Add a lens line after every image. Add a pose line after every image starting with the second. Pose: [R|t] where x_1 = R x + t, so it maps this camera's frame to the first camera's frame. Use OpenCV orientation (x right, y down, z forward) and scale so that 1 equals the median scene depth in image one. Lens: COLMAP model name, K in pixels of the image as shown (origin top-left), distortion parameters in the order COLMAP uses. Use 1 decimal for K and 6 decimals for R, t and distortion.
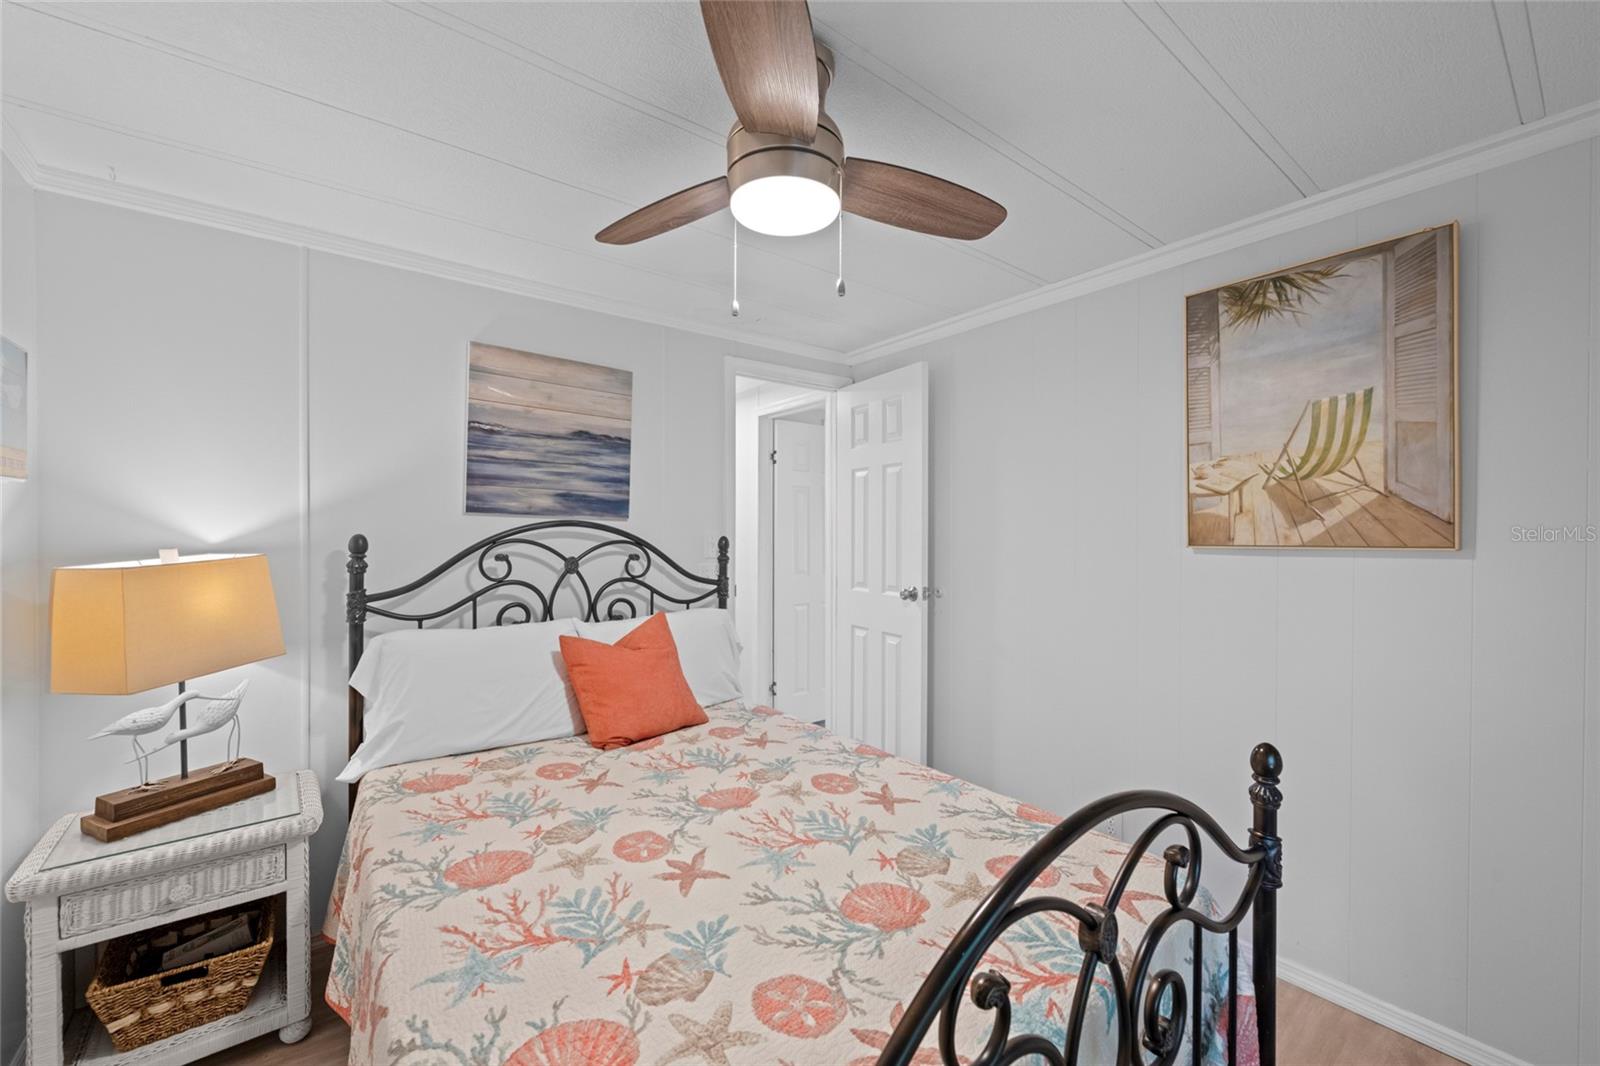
lens RADIAL K [[635.1, 0, 798.5], [0, 635.1, 532.8], [0, 0, 1]] dist [-0.001857, -0.000261]
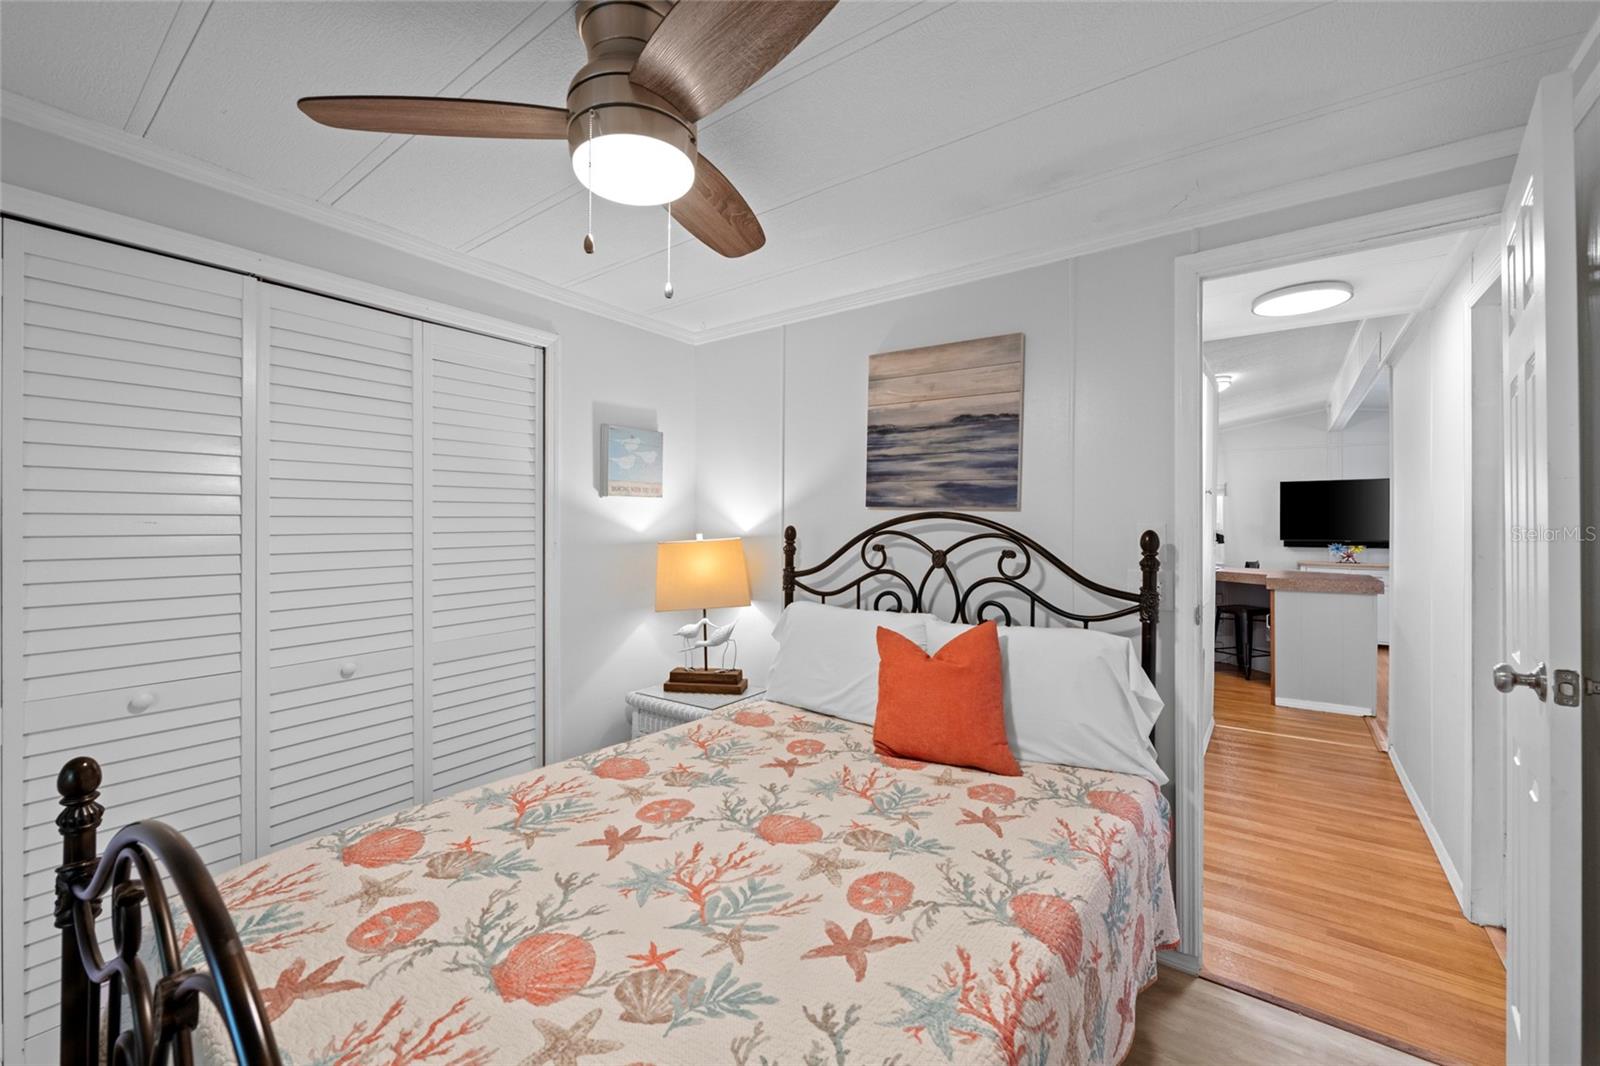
lens RADIAL K [[642.7, 0, 794.9], [0, 642.7, 516.2], [0, 0, 1]] dist [-0.001688, -0.000185]
pose [[0.262922, -0.015570, -0.964692, 0.564626], [-0.005068, 0.999834, -0.017519, 0.005401], [0.964804, 0.009495, 0.262799, 0.589170]]
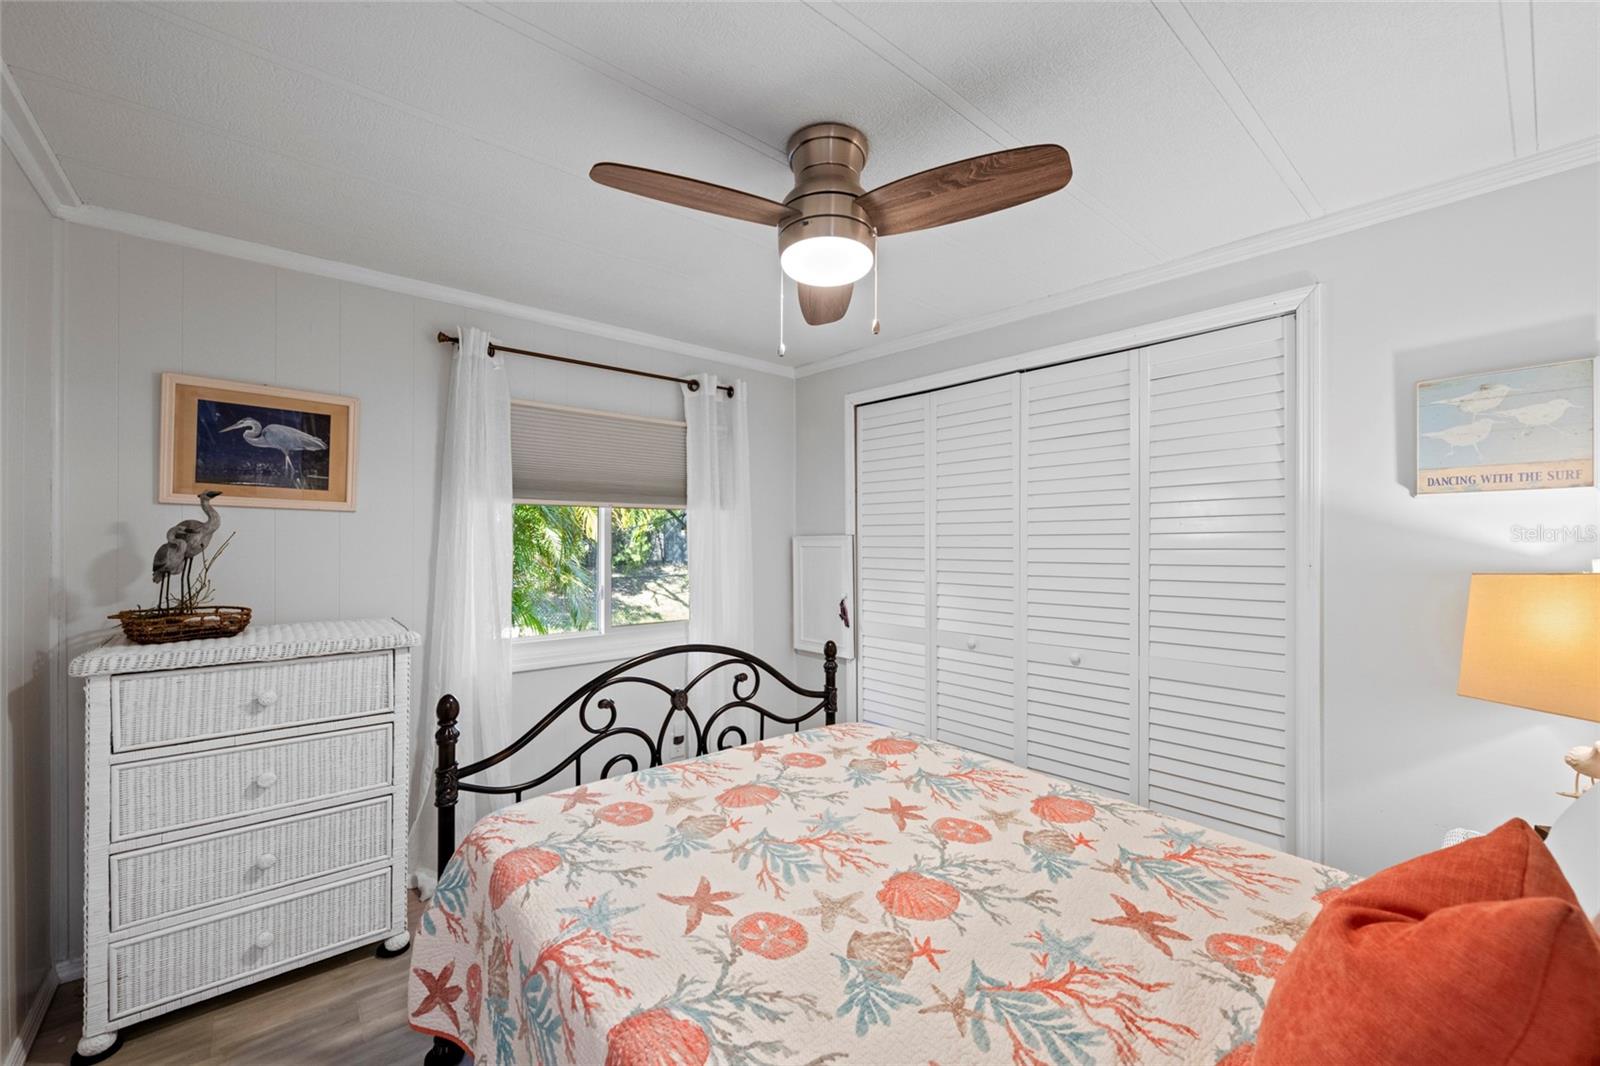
lens RADIAL K [[633.3, 0, 798.8], [0, 633.3, 541.1], [0, 0, 1]] dist [-0.000388, -0.000051]
pose [[-0.999085, -0.007318, -0.042141, 0.046388], [-0.007376, 0.999972, 0.001215, 0.006686], [0.042131, 0.001525, -0.999111, 1.310889]]
